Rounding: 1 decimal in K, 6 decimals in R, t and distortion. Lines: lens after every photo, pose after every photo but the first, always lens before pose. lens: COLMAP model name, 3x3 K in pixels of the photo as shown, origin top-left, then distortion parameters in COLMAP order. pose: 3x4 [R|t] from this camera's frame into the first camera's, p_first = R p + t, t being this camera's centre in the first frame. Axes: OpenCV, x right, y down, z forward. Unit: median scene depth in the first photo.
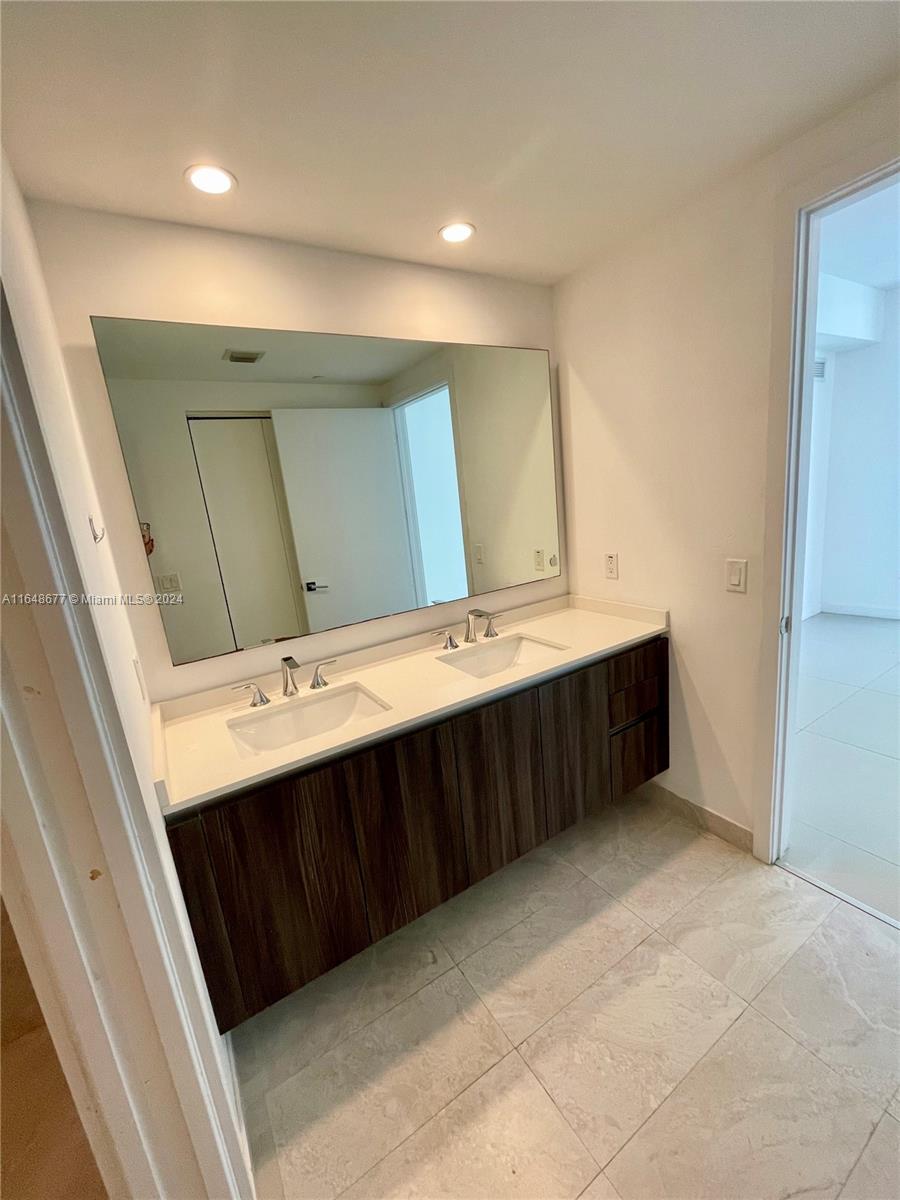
lens RADIAL K [[488.8, 0, 450.0], [0, 488.8, 600.0], [0, 0, 1]] dist [-0.000995, -0.000722]
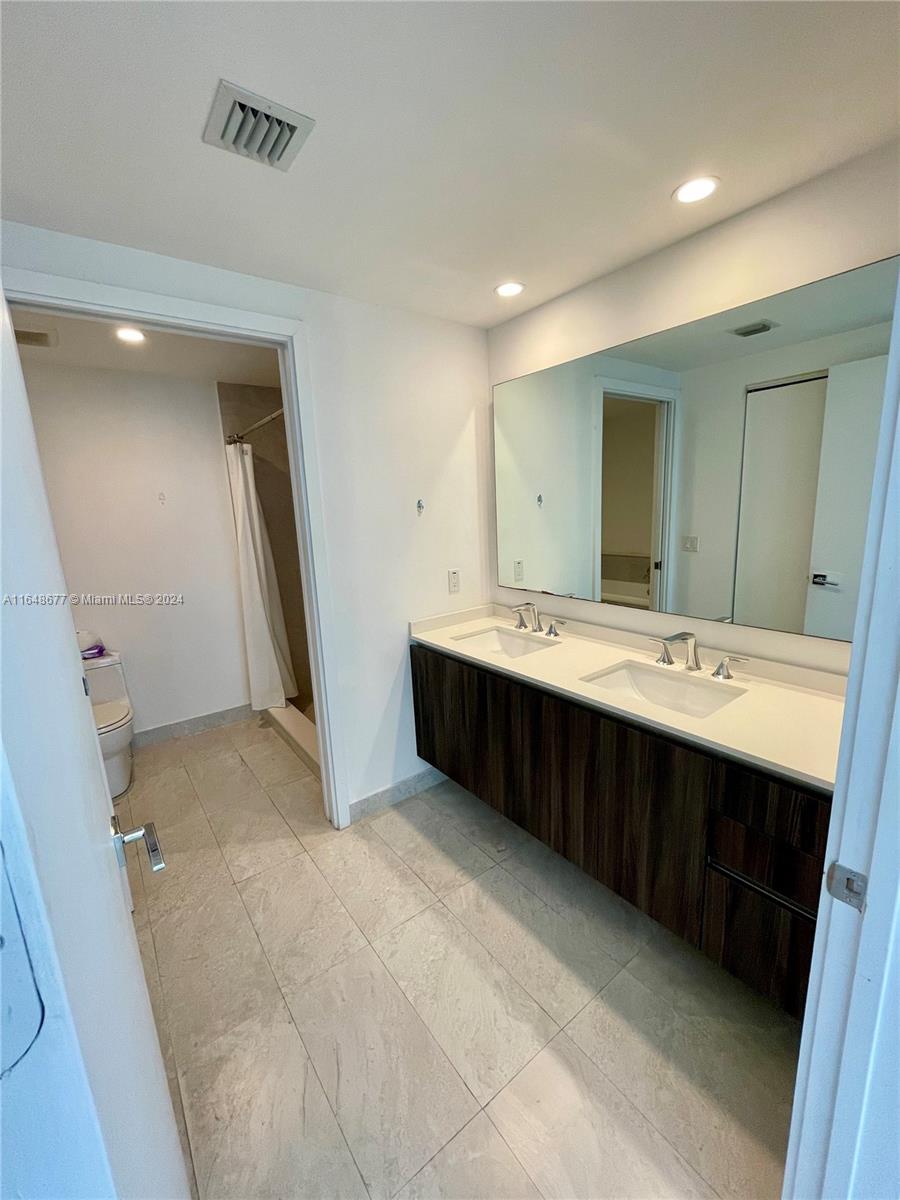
lens RADIAL K [[488.8, 0, 450.0], [0, 488.8, 600.0], [0, 0, 1]] dist [-0.000995, -0.000722]
pose [[0.091627, 0.292895, -0.951744, 0.960856], [-0.176980, 0.945338, 0.273885, -0.231692], [0.979940, 0.143345, 0.138456, 0.554014]]
